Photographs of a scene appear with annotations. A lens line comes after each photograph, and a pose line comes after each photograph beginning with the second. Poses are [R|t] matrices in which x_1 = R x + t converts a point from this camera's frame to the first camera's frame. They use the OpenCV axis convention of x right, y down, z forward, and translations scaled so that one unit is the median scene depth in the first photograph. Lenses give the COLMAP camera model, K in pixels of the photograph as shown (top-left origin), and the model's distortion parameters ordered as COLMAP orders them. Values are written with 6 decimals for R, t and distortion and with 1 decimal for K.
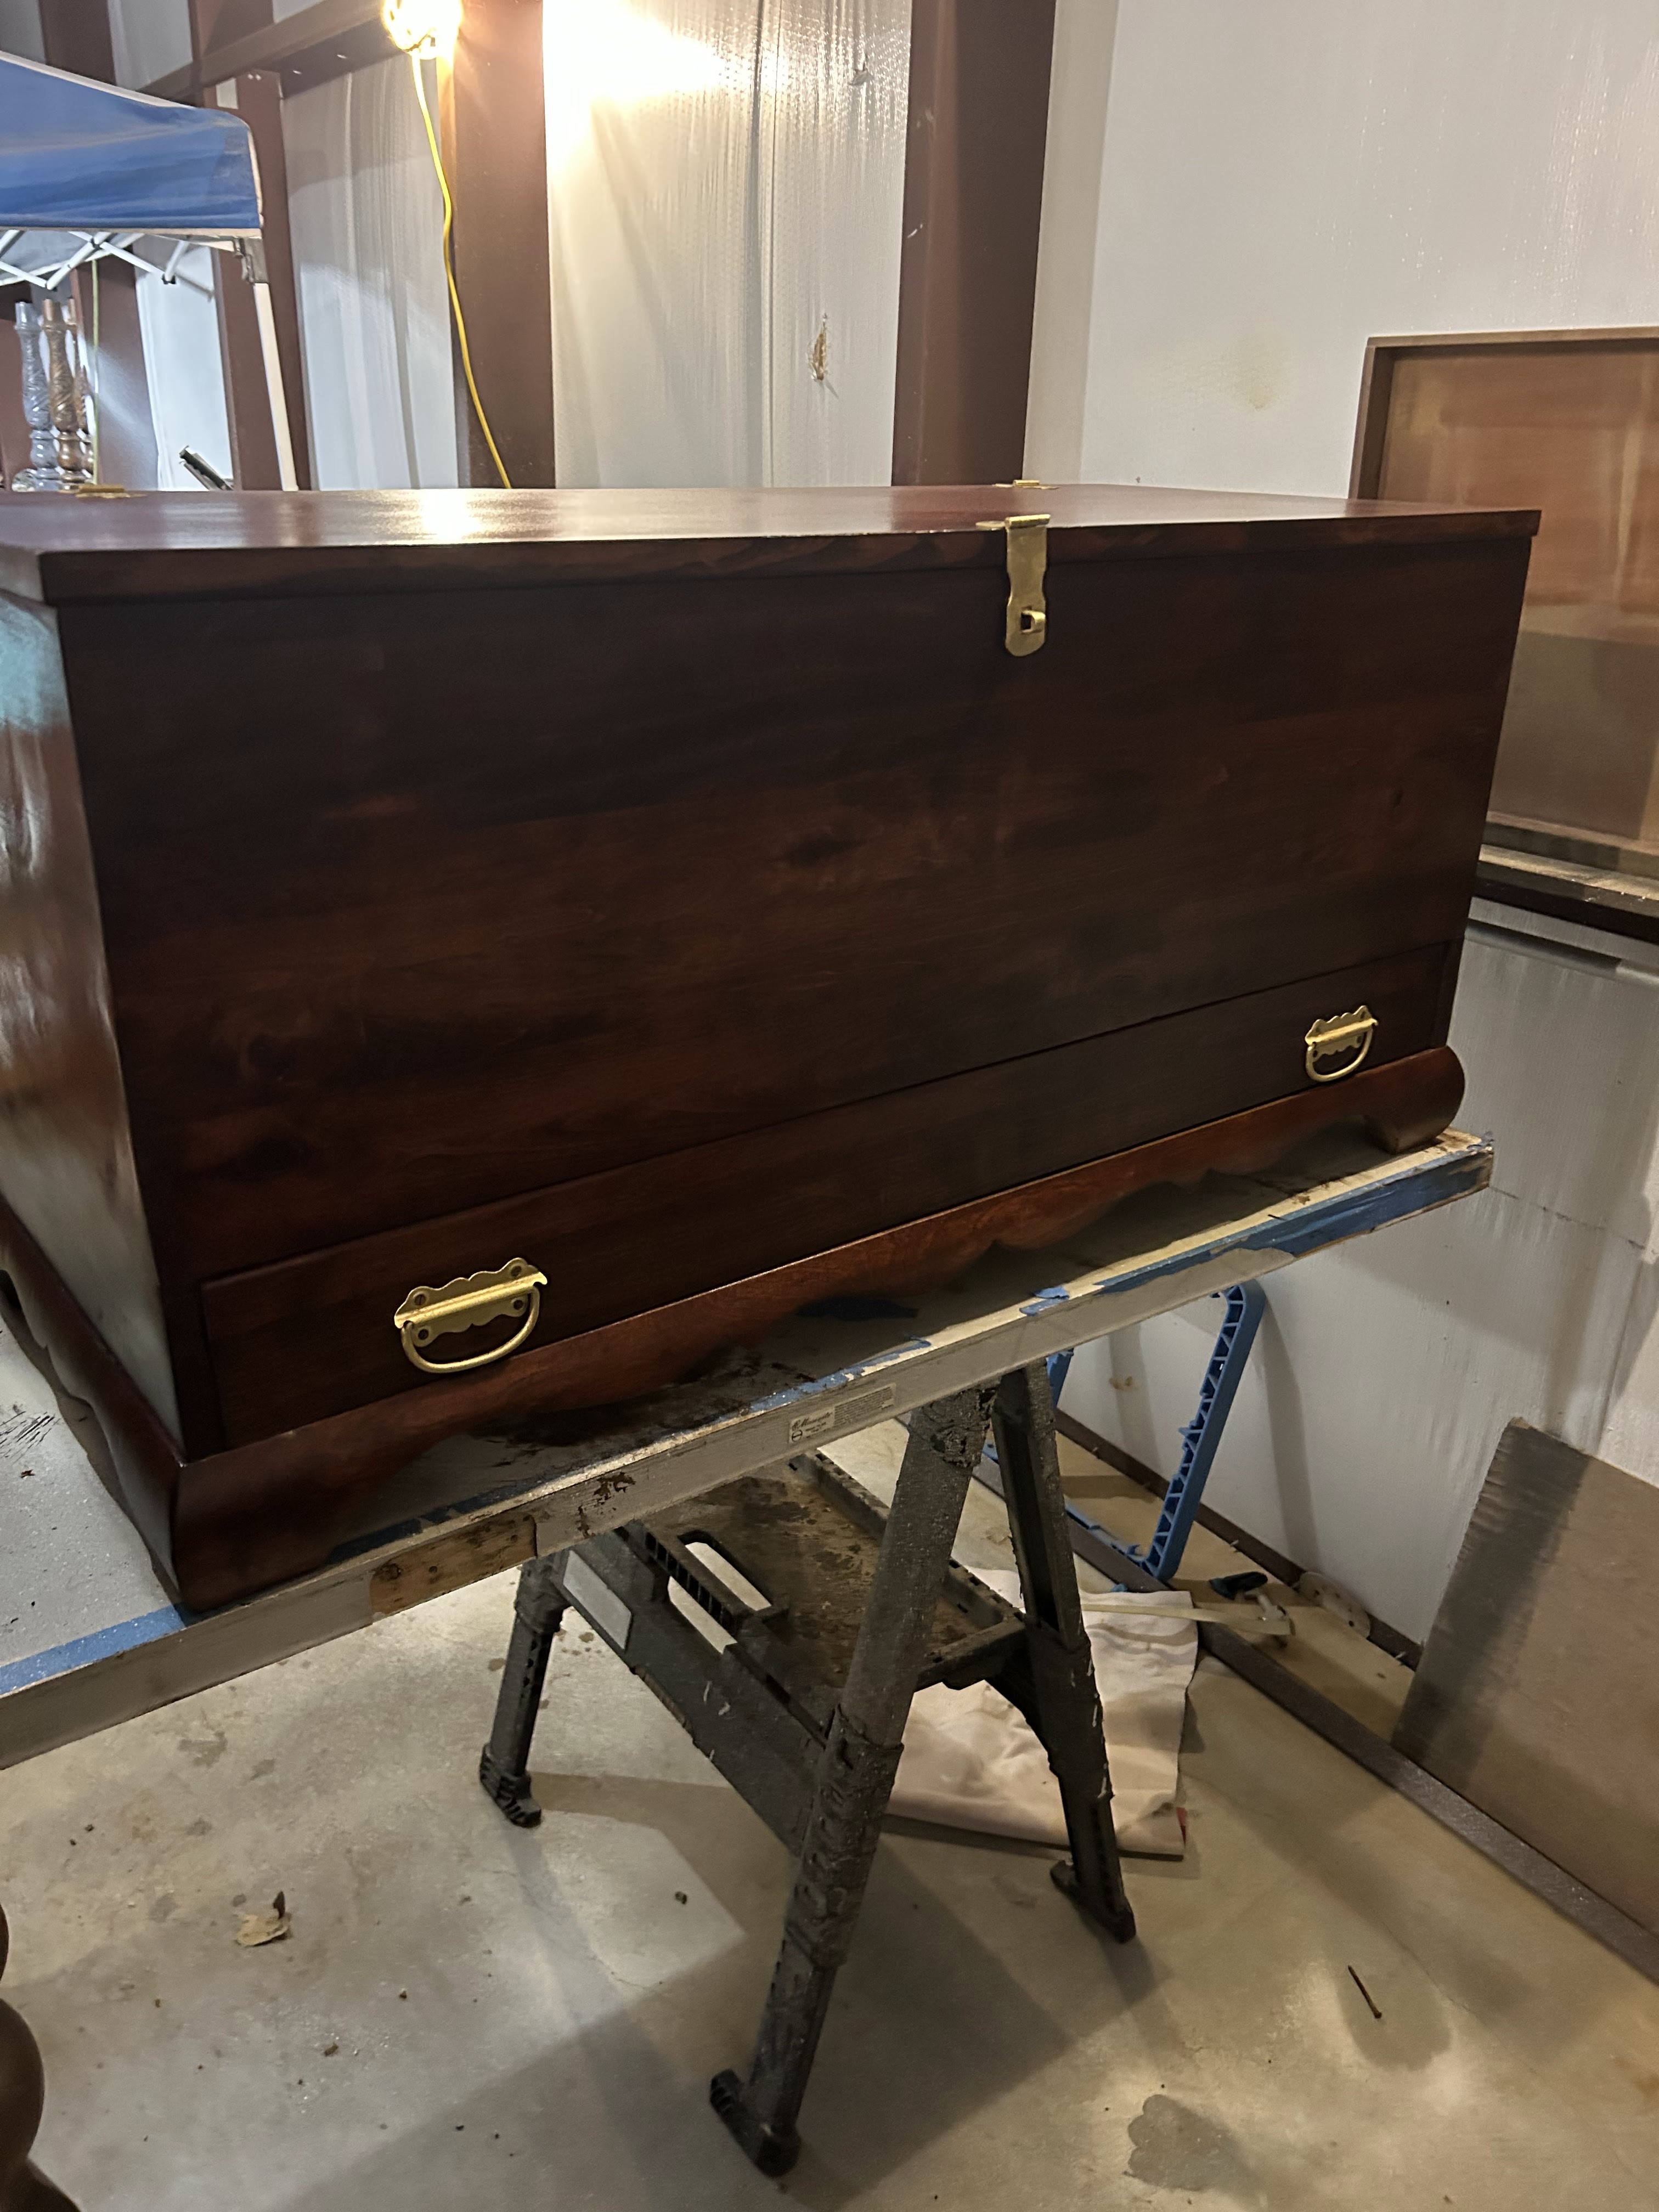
lens RADIAL K [[1679.7, 0, 829.7], [0, 1679.7, 1113.1], [0, 0, 1]] dist [0.023054, -0.016451]
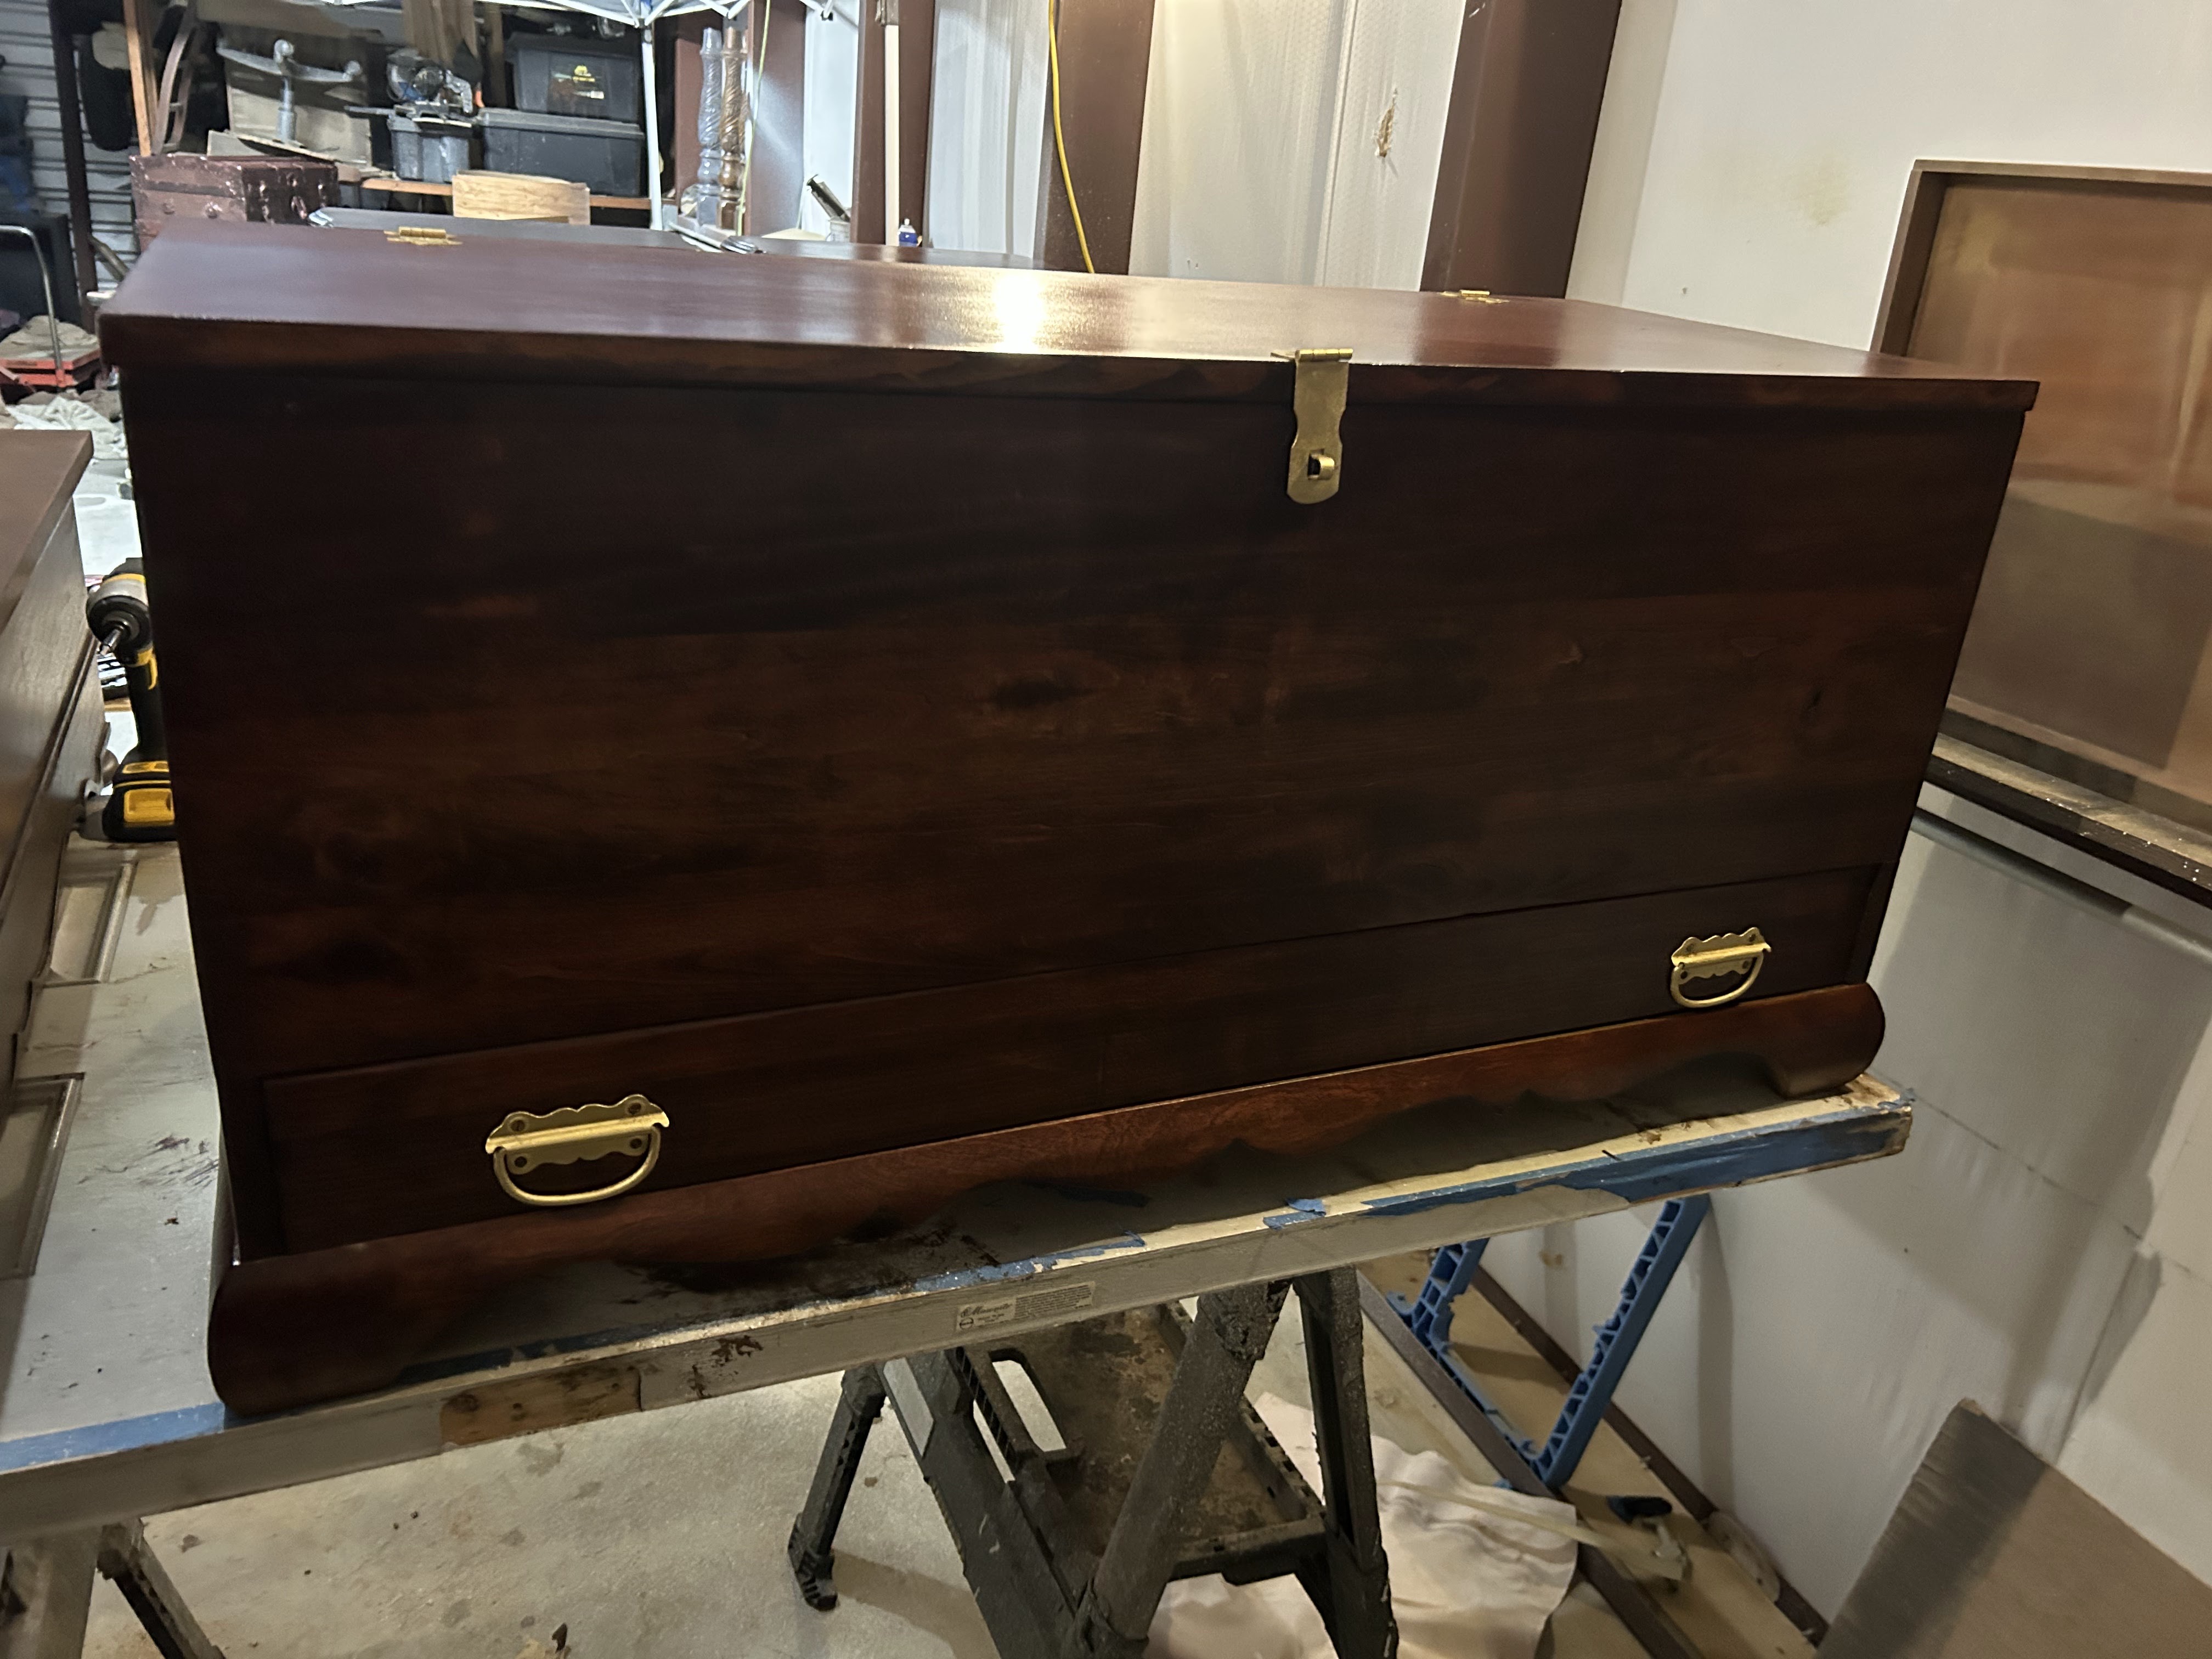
lens RADIAL K [[1679.7, 0, 1109.3], [0, 1679.7, 827.1], [0, 0, 1]] dist [0.023054, -0.016451]
pose [[0.973074, 0.140651, -0.182602, 0.133699], [-0.144217, 0.989526, -0.006333, -0.056629], [0.179799, 0.032497, 0.983166, 0.082845]]
